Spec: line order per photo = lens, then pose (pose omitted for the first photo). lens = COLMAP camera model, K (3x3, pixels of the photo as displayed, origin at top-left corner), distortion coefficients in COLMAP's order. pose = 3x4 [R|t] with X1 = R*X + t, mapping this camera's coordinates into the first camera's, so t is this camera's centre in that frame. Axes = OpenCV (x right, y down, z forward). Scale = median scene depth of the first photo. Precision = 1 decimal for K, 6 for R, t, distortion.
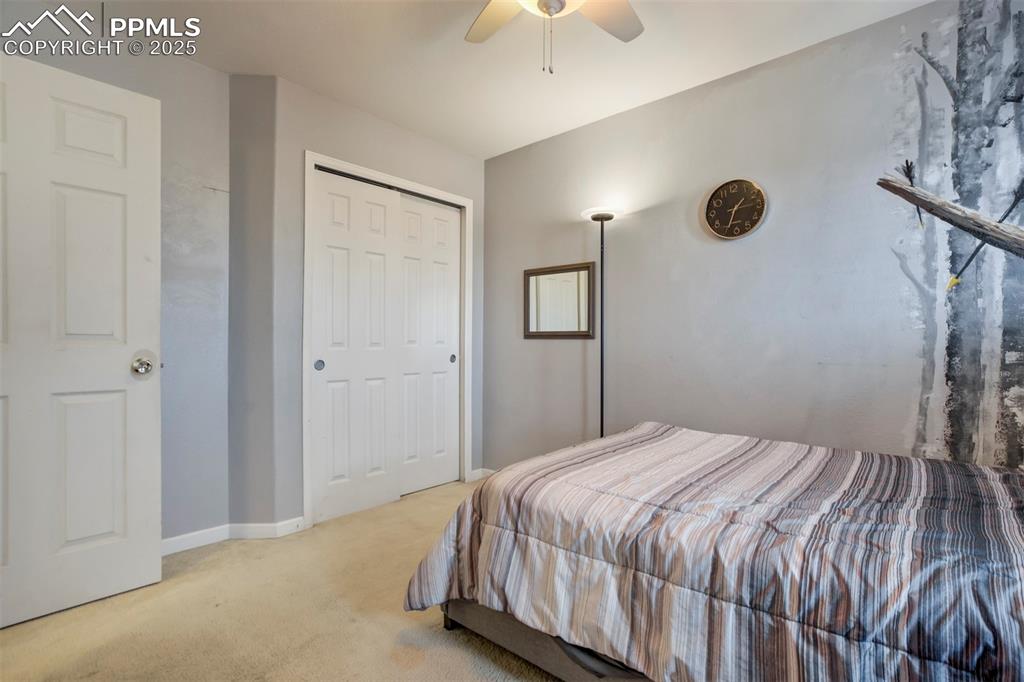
lens RADIAL K [[474.6, 0, 525.5], [0, 474.6, 339.6], [0, 0, 1]] dist [-0.041250, 0.024312]
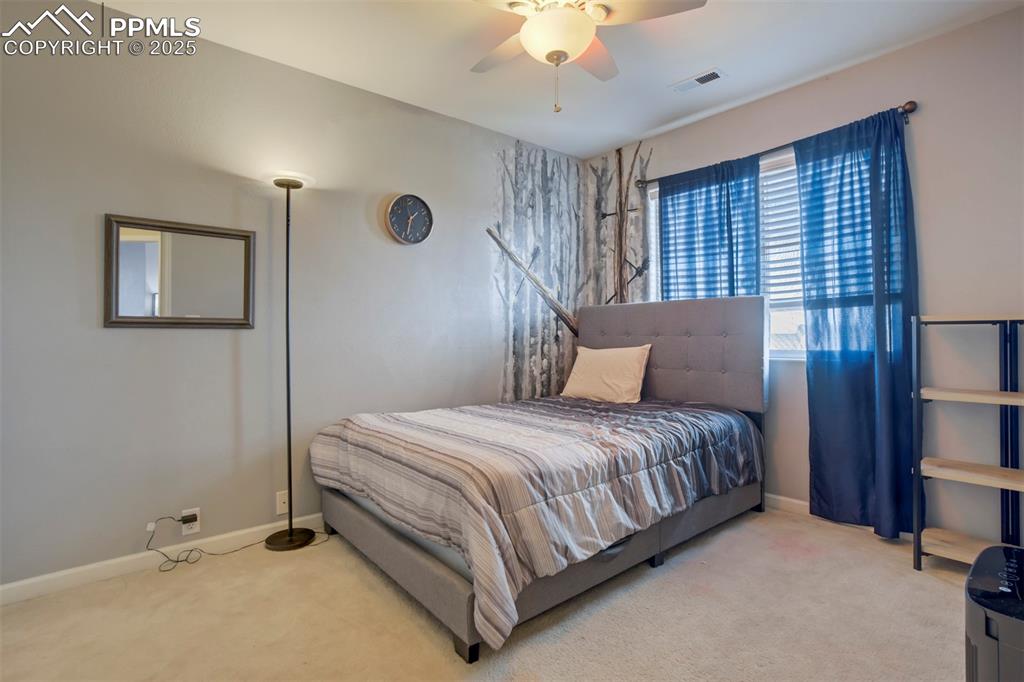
lens RADIAL K [[474.6, 0, 525.5], [0, 474.6, 339.6], [0, 0, 1]] dist [-0.041250, 0.024312]
pose [[0.184004, -0.007715, 0.982895, -0.838126], [0.003672, 0.999968, 0.007162, 0.018400], [-0.982919, 0.002291, 0.184026, 0.634802]]
